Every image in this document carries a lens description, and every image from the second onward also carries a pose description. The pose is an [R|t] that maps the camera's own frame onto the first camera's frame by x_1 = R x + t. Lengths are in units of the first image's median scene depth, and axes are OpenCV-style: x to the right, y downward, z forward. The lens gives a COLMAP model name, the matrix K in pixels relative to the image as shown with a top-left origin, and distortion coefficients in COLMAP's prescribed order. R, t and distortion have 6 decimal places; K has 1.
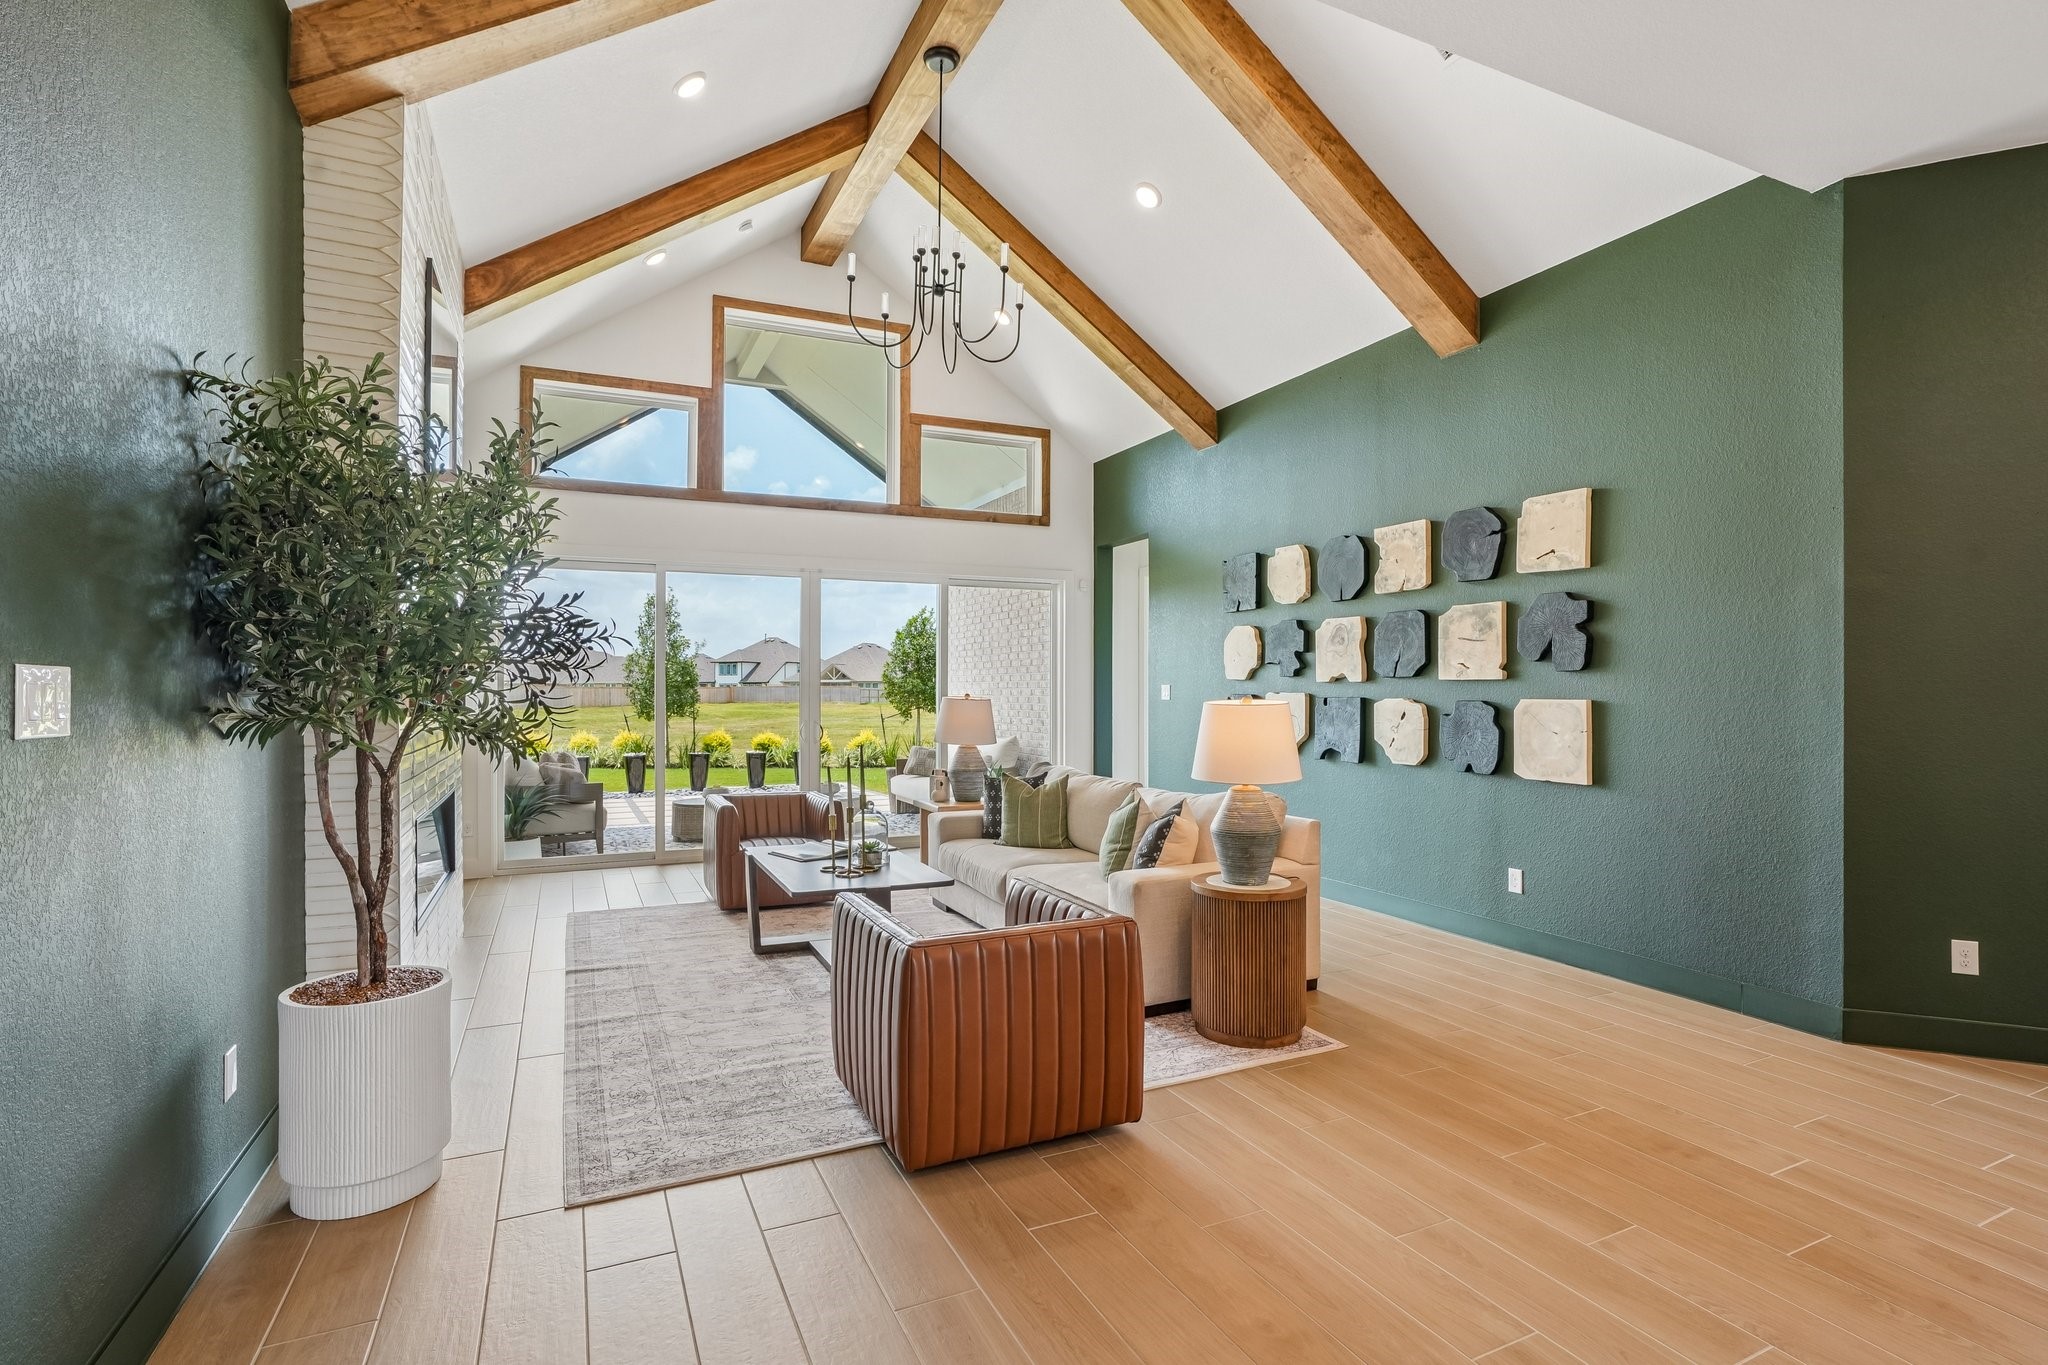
lens RADIAL K [[969.8, 0, 1033.3], [0, 969.8, 701.0], [0, 0, 1]] dist [-0.039024, 0.000585]
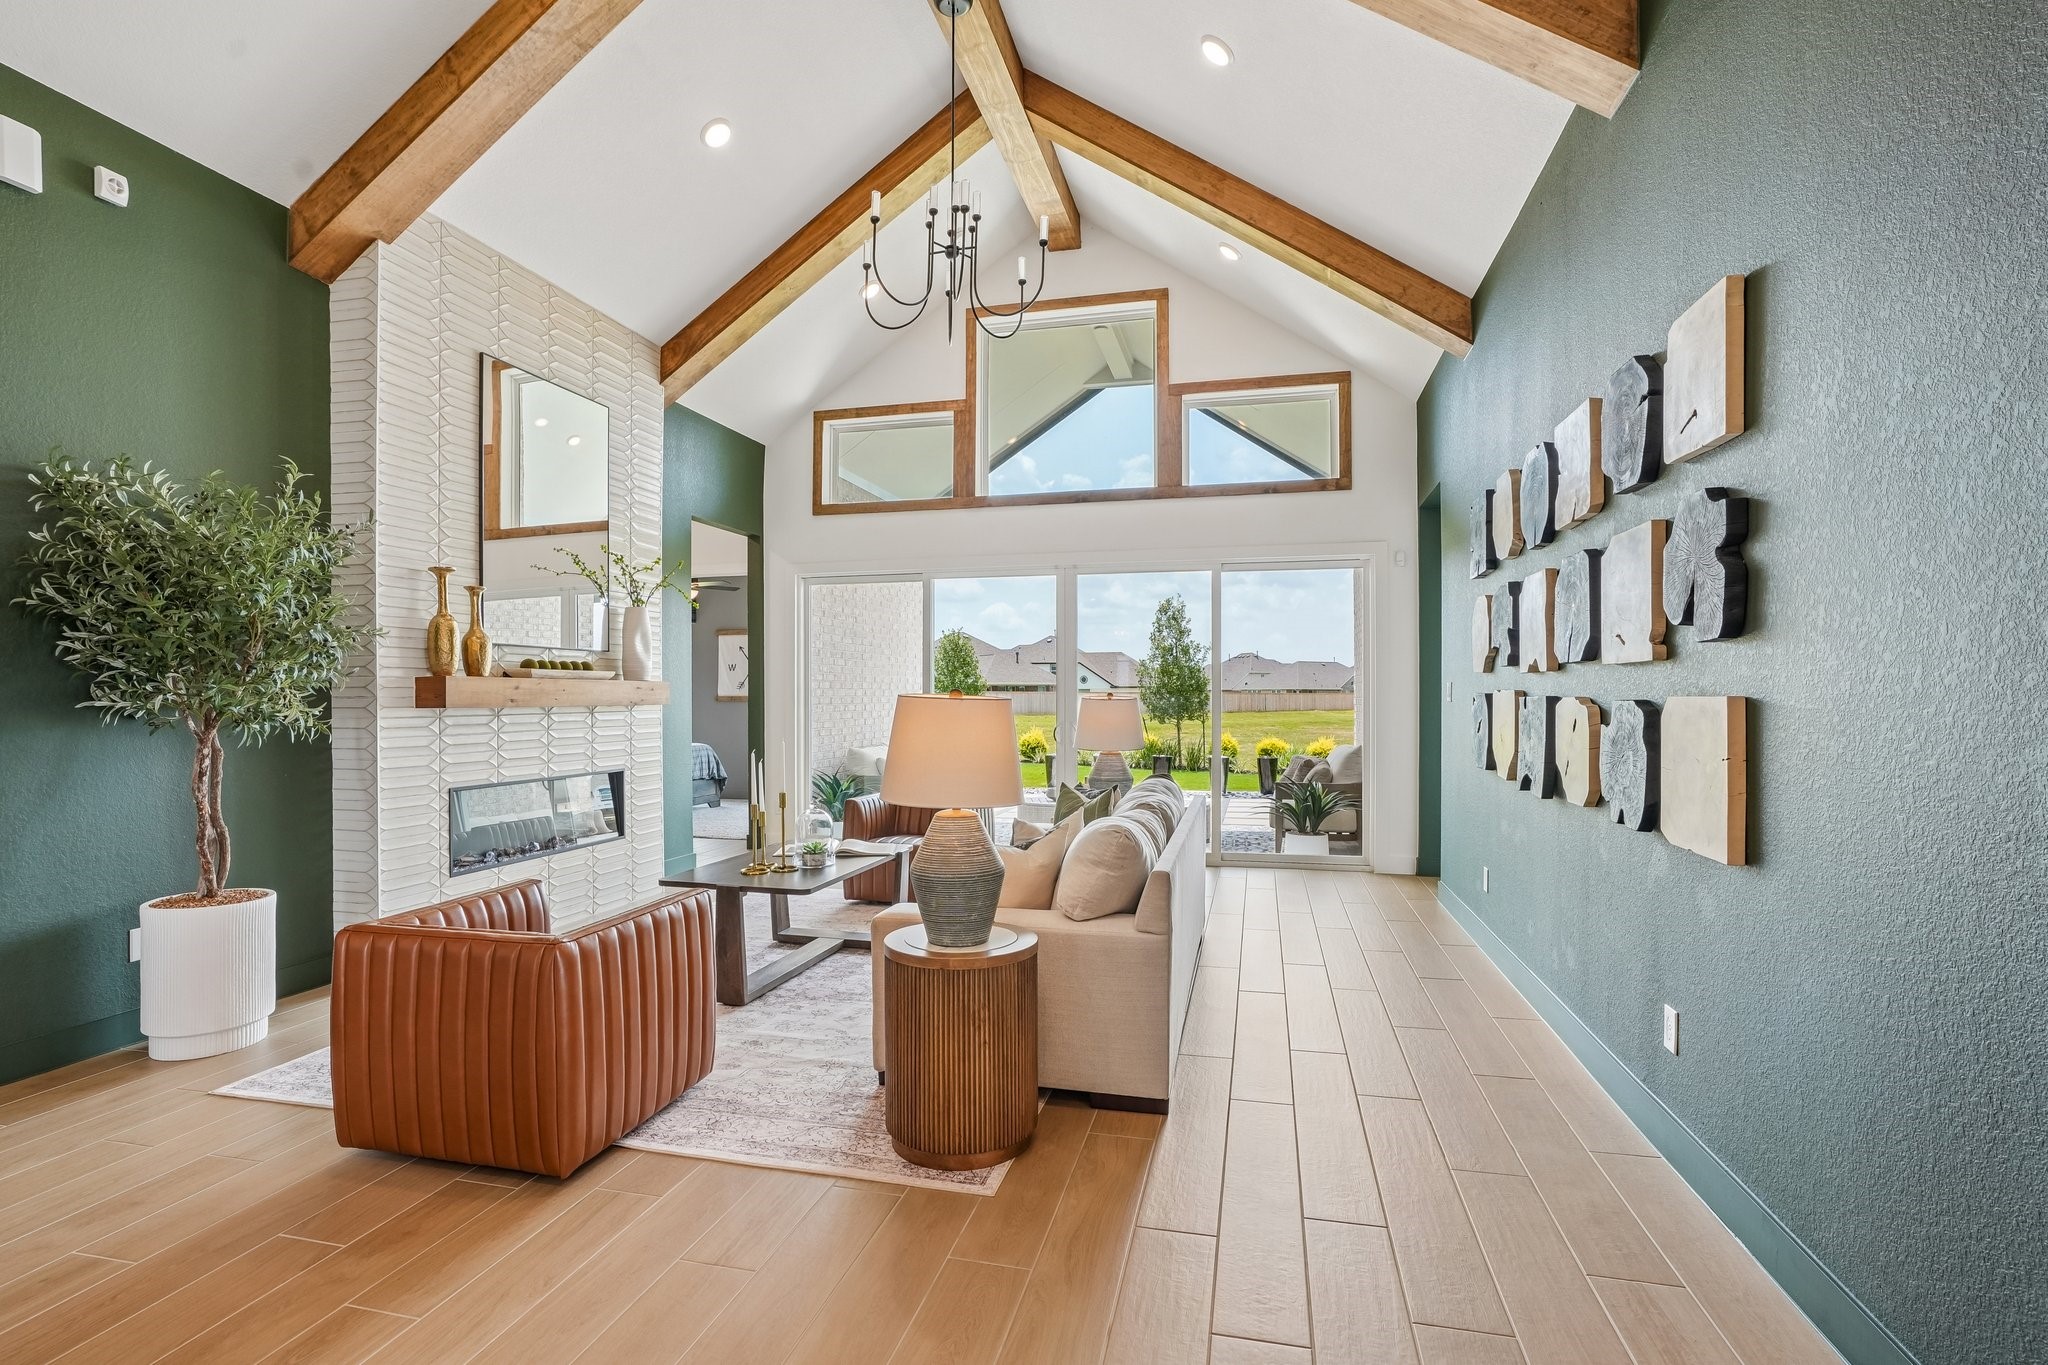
lens RADIAL K [[976.1, 0, 1013.9], [0, 976.1, 705.1], [0, 0, 1]] dist [-0.055730, 0.028769]
pose [[0.771783, 0.003895, -0.635874, 0.525396], [-0.004785, 0.999988, 0.000317, 0.004646], [0.635868, 0.002798, 0.771793, 0.321356]]
